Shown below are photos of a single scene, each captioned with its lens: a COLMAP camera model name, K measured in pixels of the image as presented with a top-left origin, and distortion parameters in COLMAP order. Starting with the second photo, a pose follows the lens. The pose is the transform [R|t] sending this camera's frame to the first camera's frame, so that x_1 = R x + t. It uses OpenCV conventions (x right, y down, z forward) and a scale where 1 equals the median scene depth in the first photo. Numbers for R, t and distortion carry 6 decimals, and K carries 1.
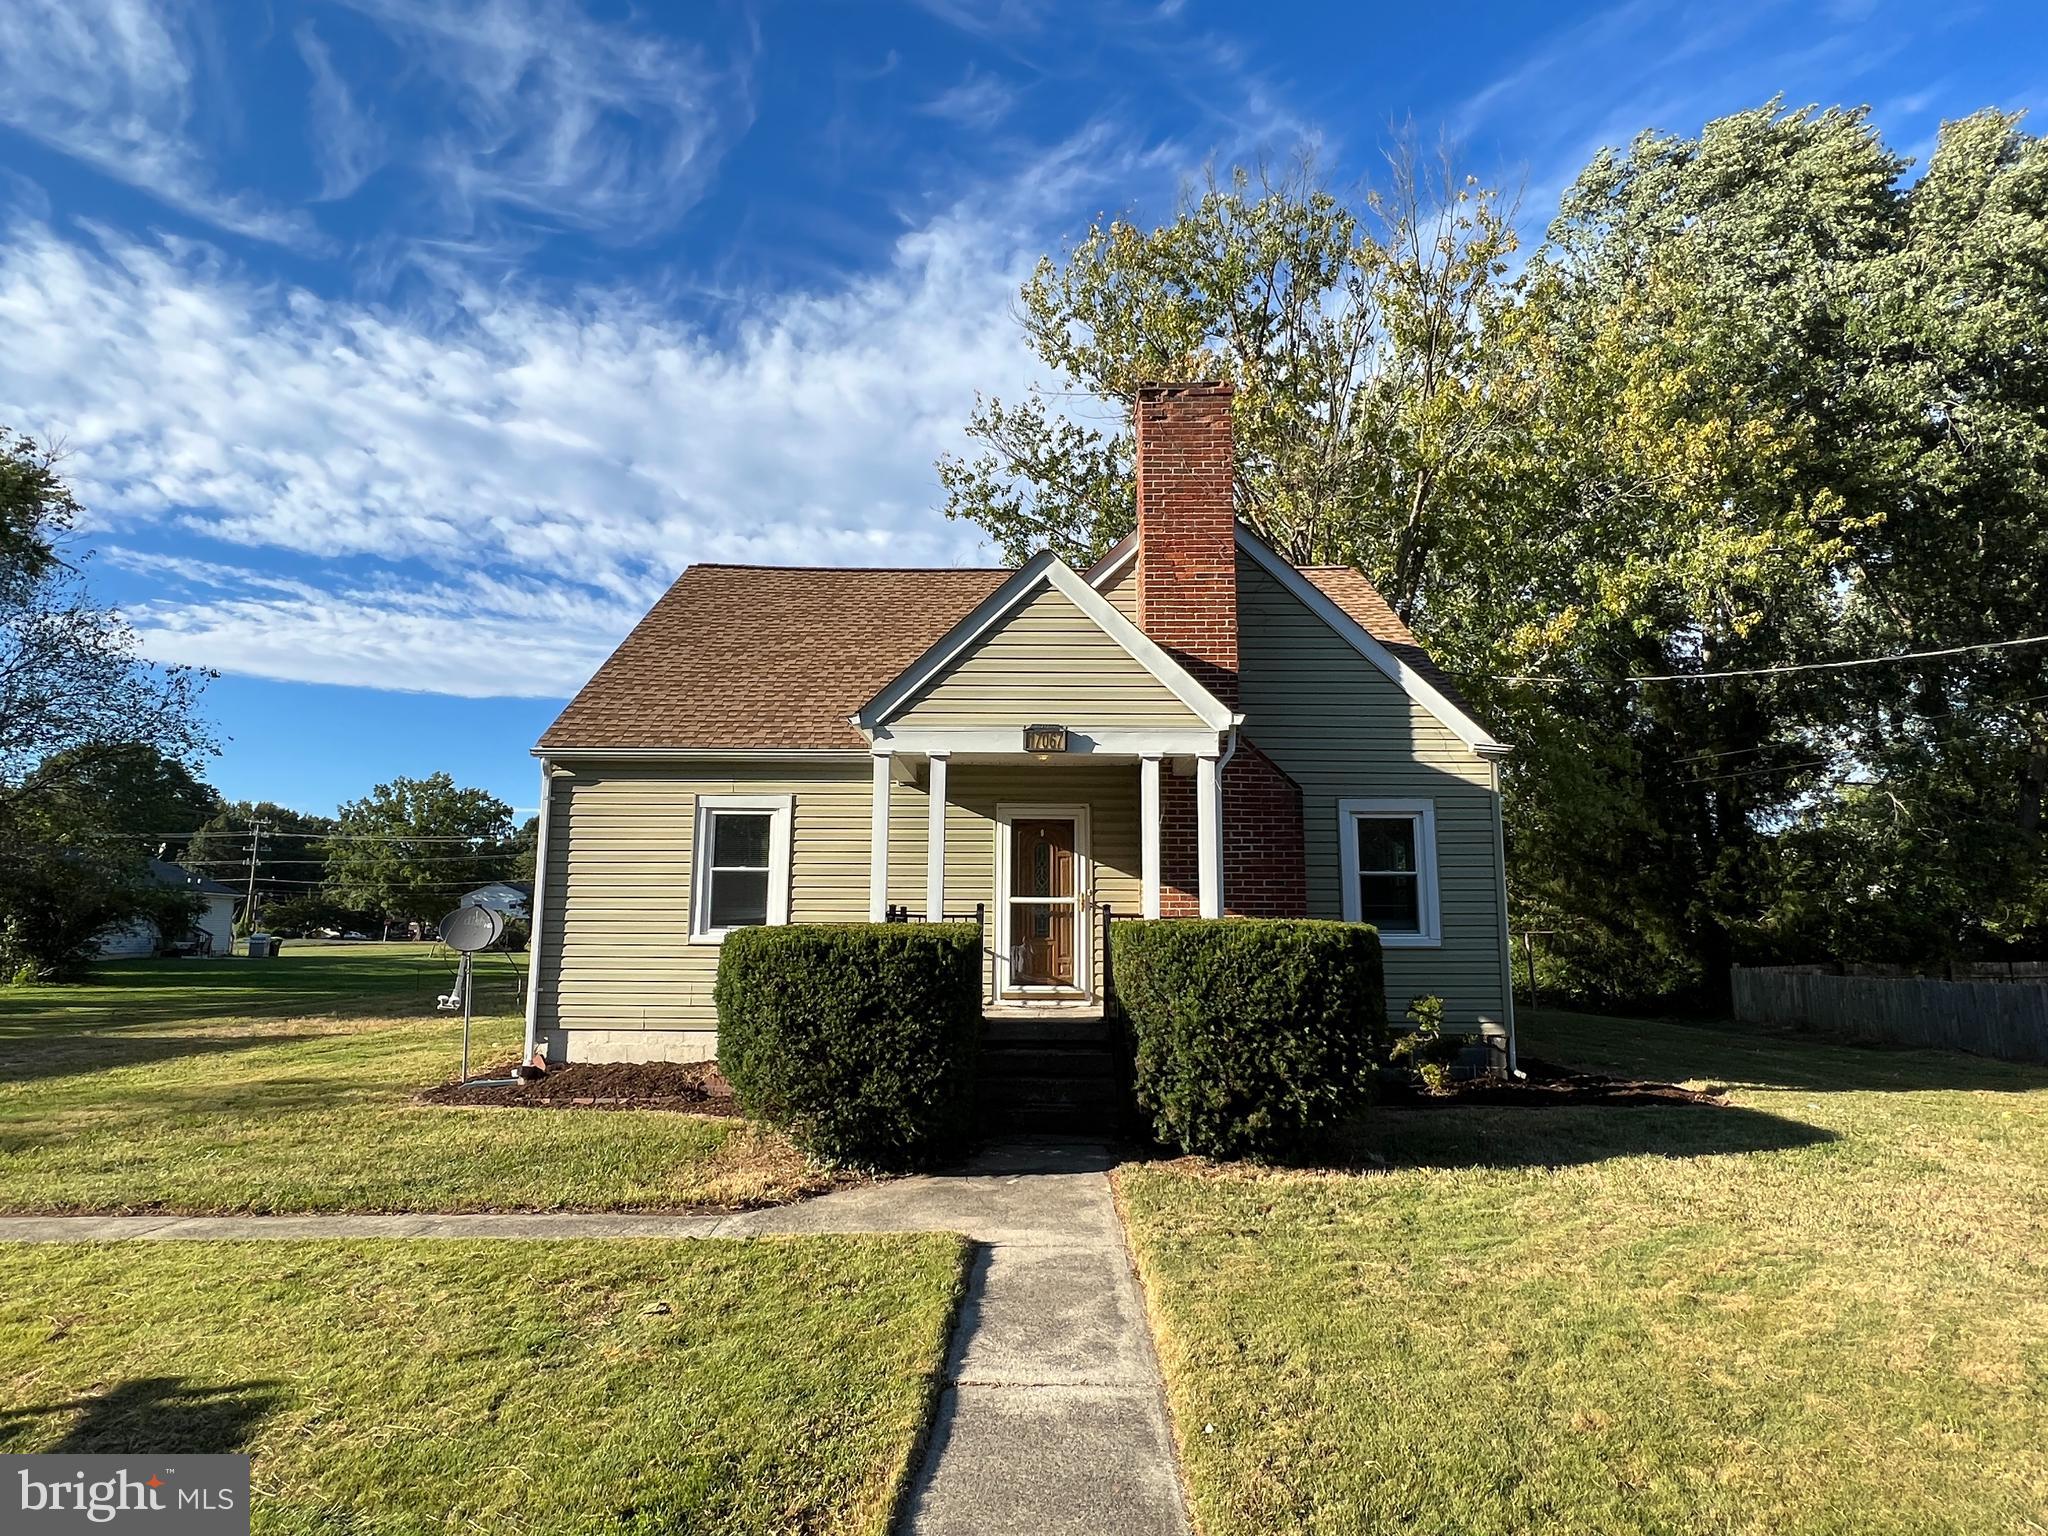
lens RADIAL K [[1117.5, 0, 1024.0], [0, 1117.5, 768.0], [0, 0, 1]] dist [0.000428, -0.002610]
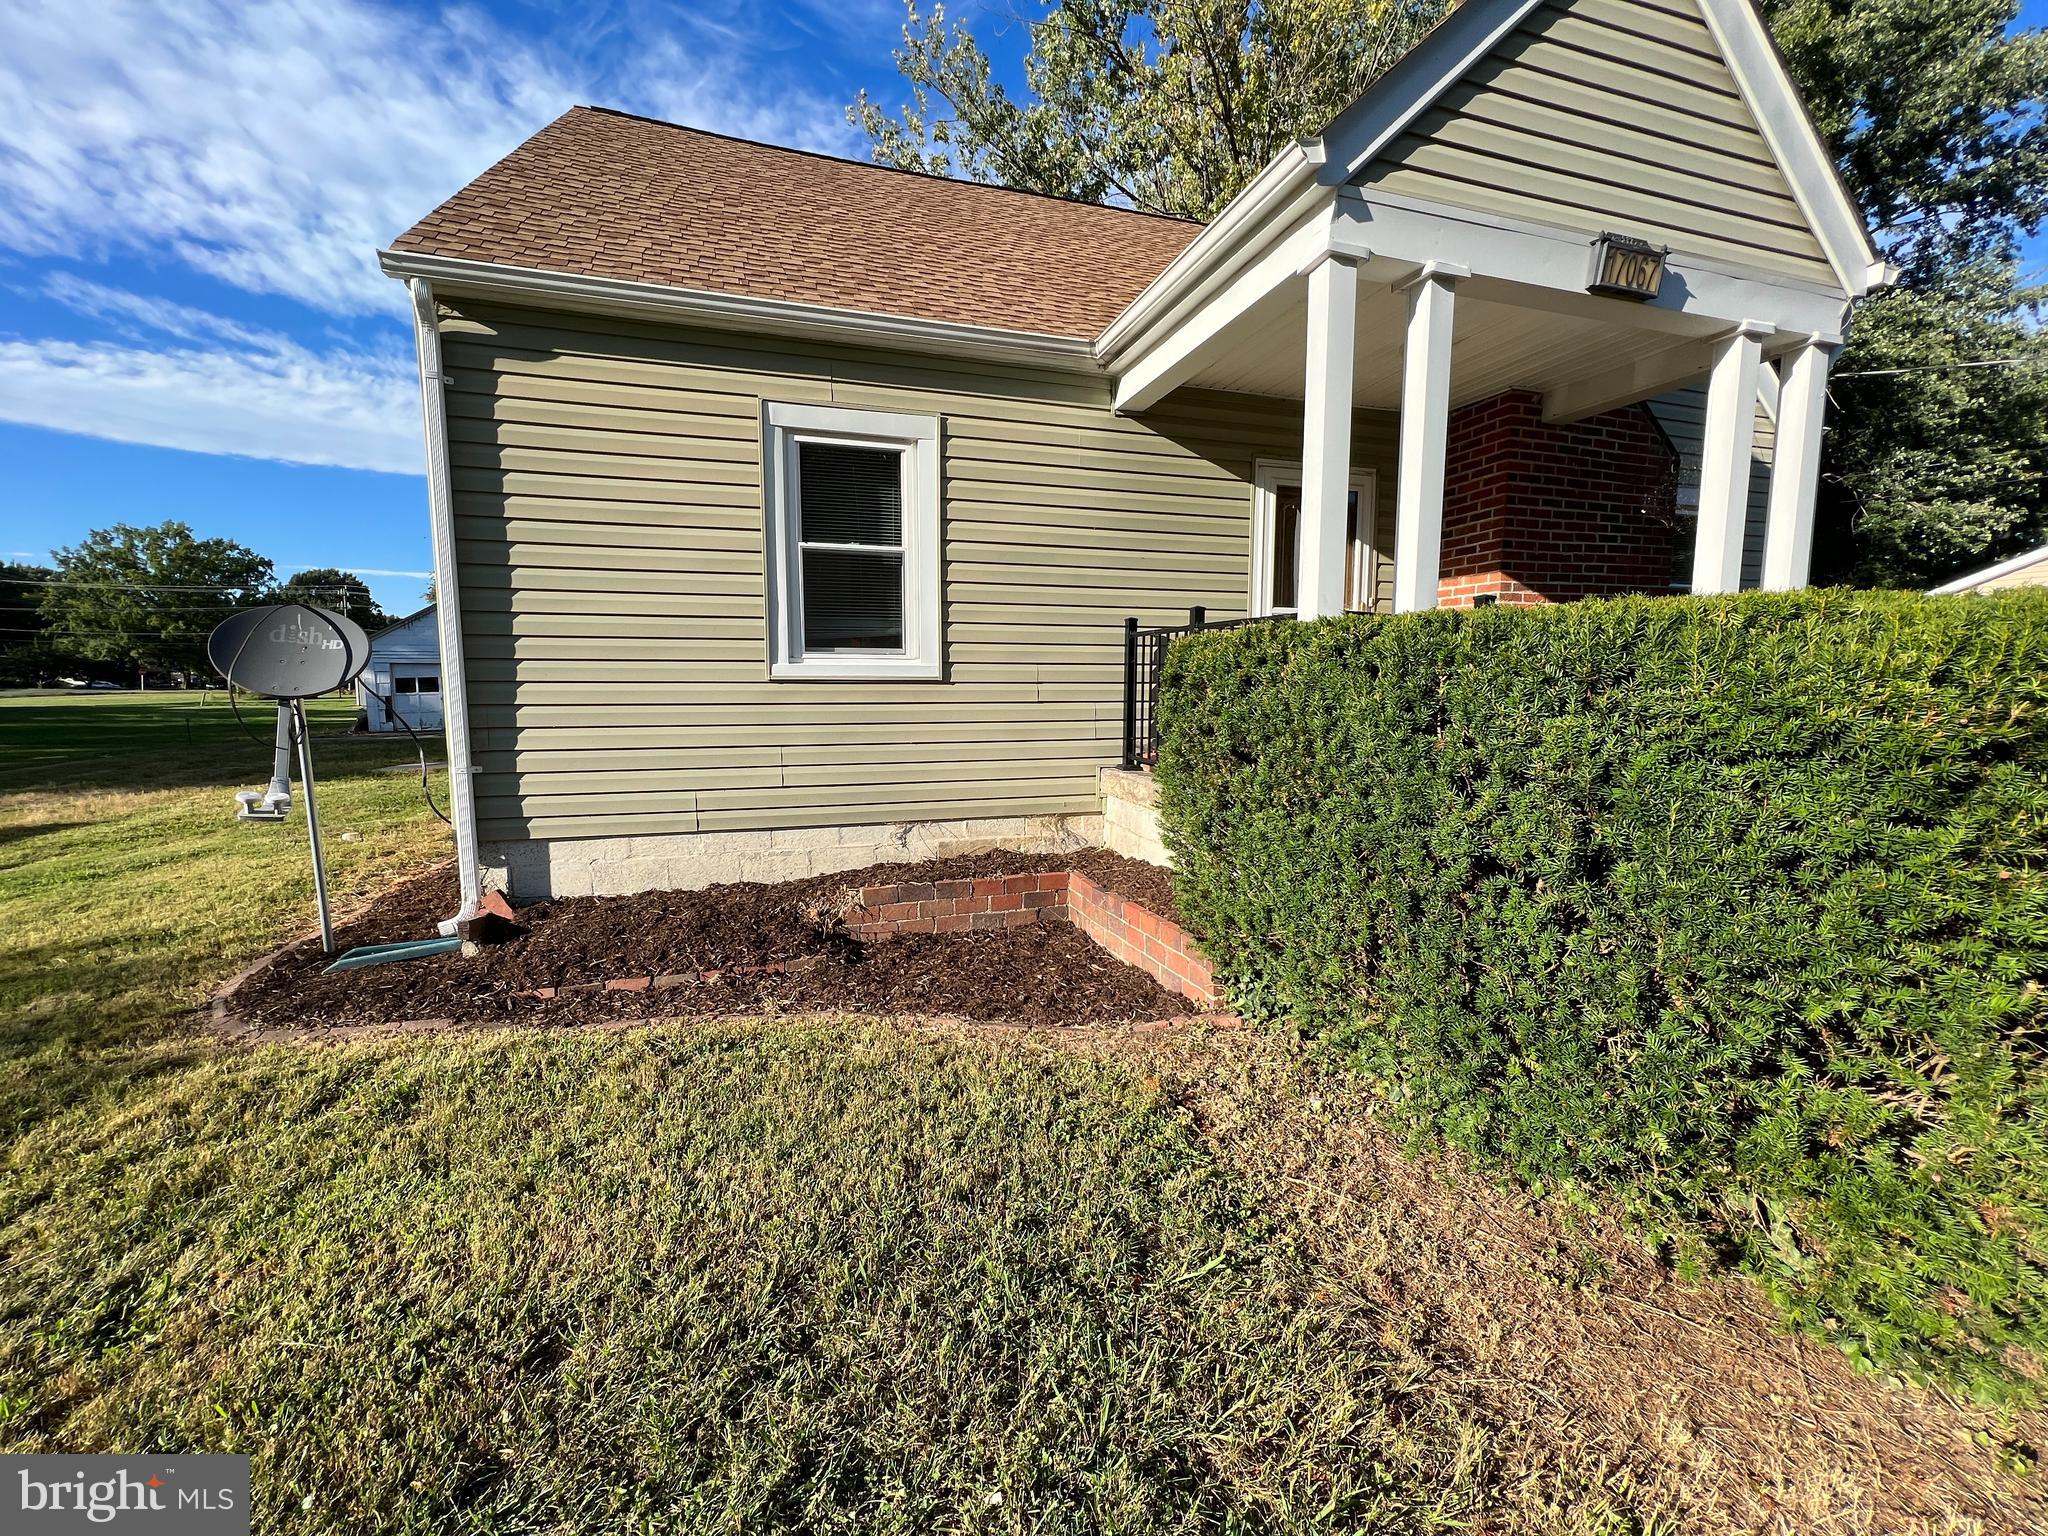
lens RADIAL K [[824.6, 0, 1025.0], [0, 824.6, 762.2], [0, 0, 1]] dist [-0.001588, -0.000073]
pose [[0.954837, -0.036860, 0.294834, -0.358599], [-0.036866, 0.969912, 0.240649, 0.111627], [-0.294834, -0.240650, 0.924749, 0.679595]]
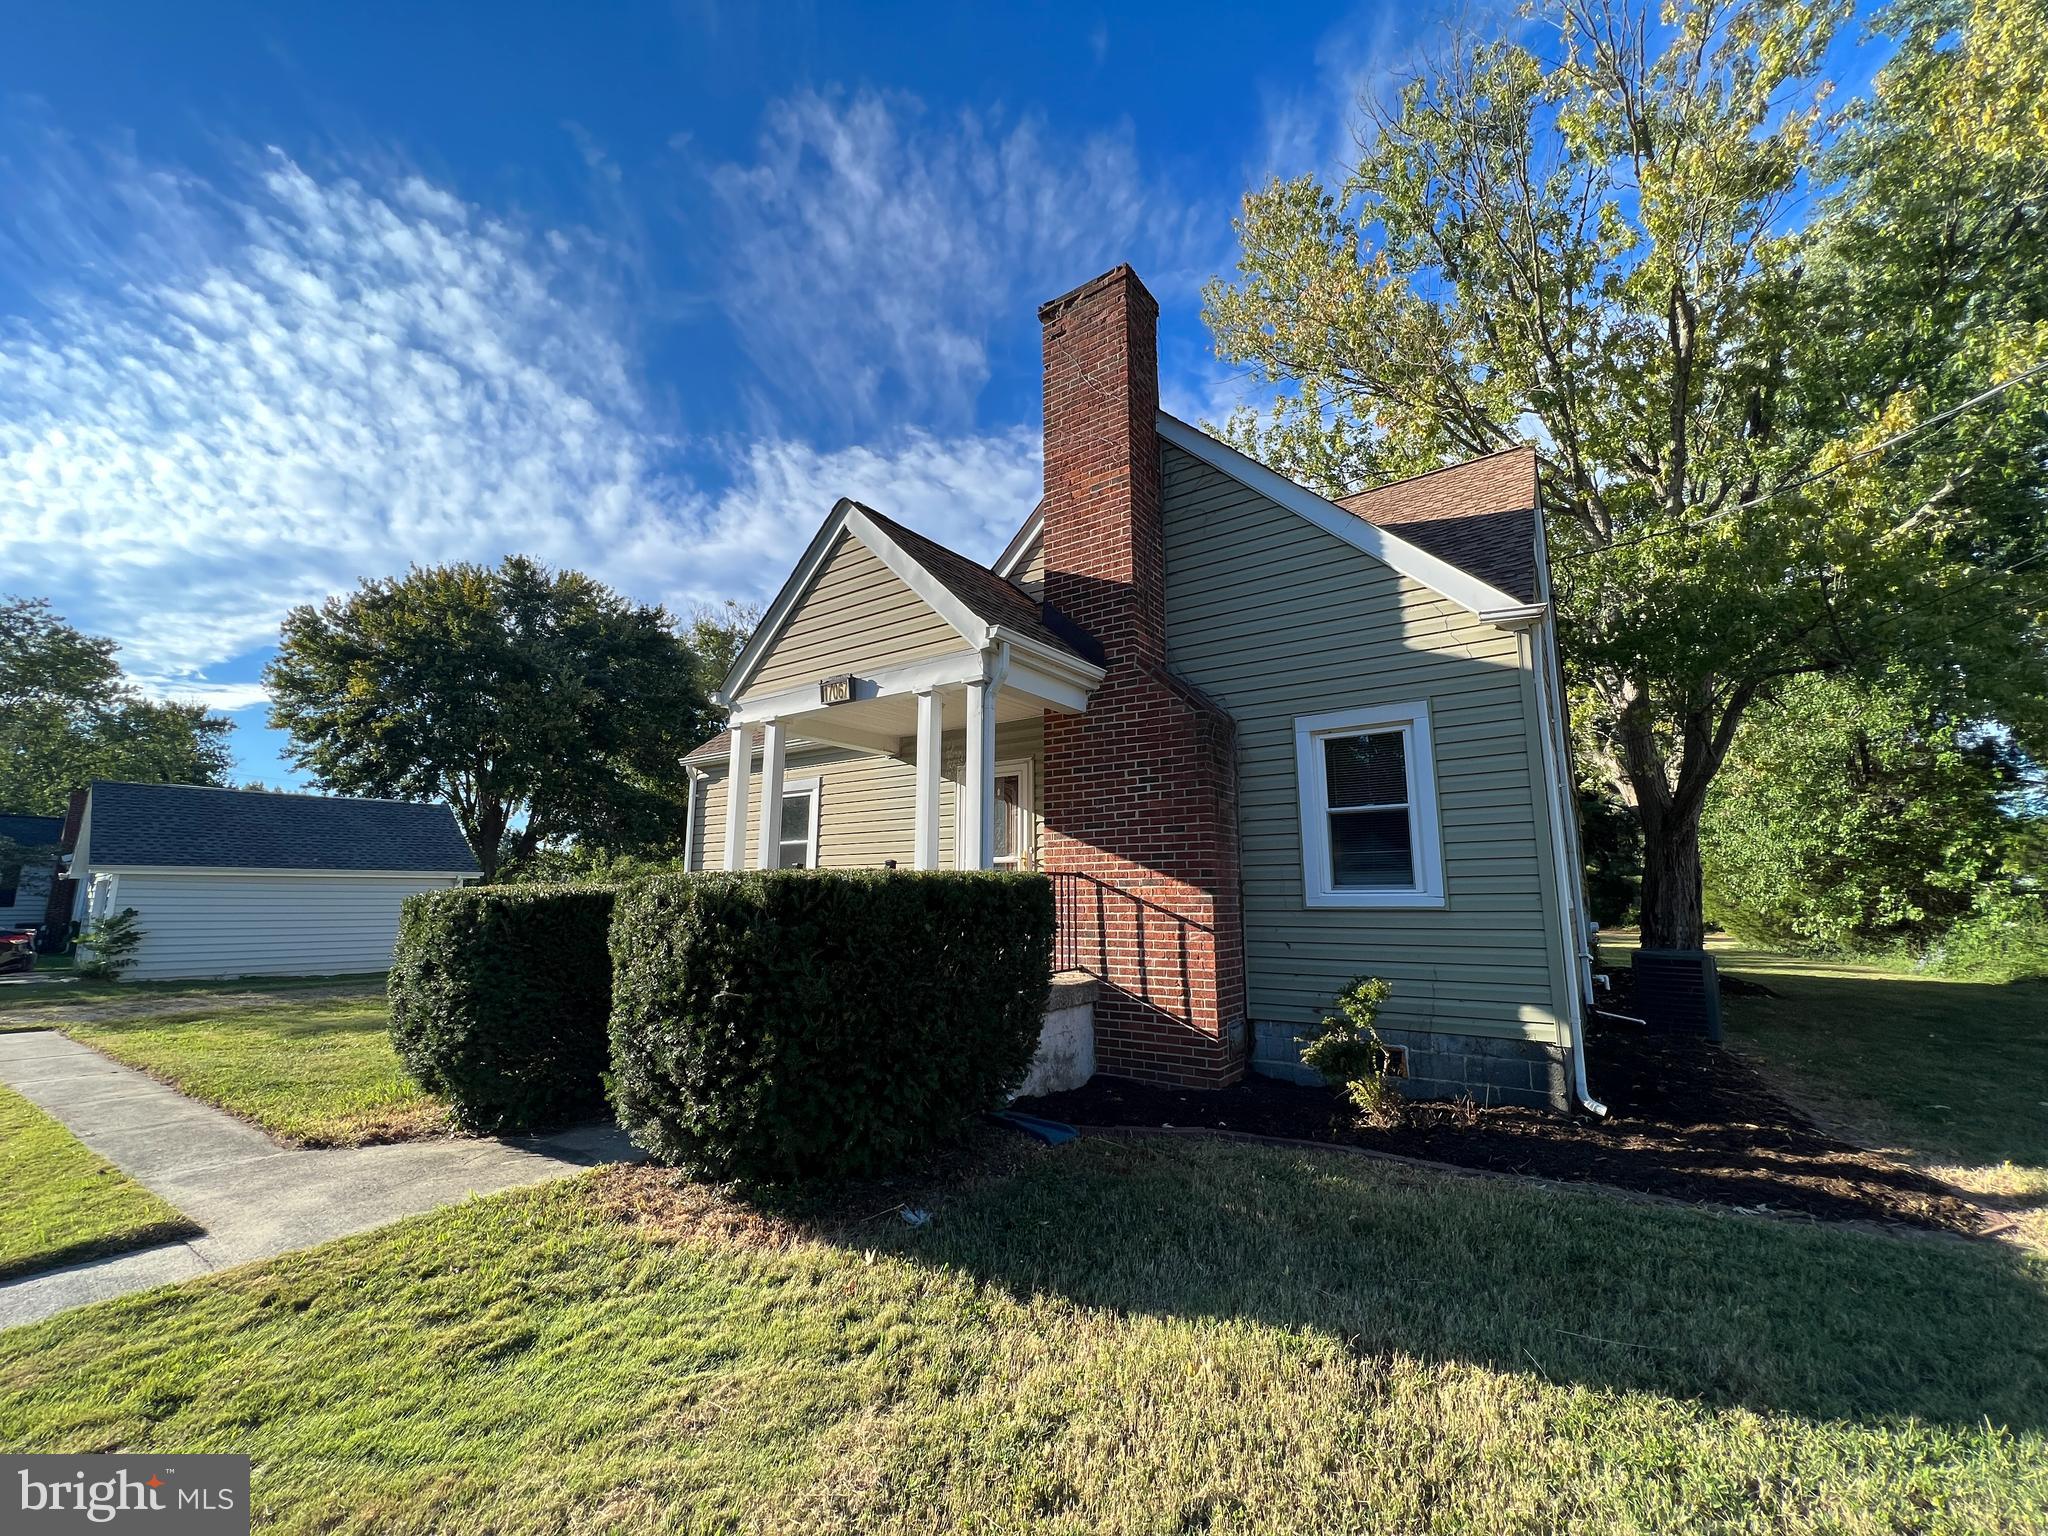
lens RADIAL K [[814.7, 0, 1018.1], [0, 814.7, 742.2], [0, 0, 1]] dist [-0.016275, -0.000077]
pose [[0.815307, -0.115546, -0.567383, 0.540956], [0.088205, 0.993235, -0.075521, 0.085685], [0.572271, 0.011527, 0.819984, 0.511134]]
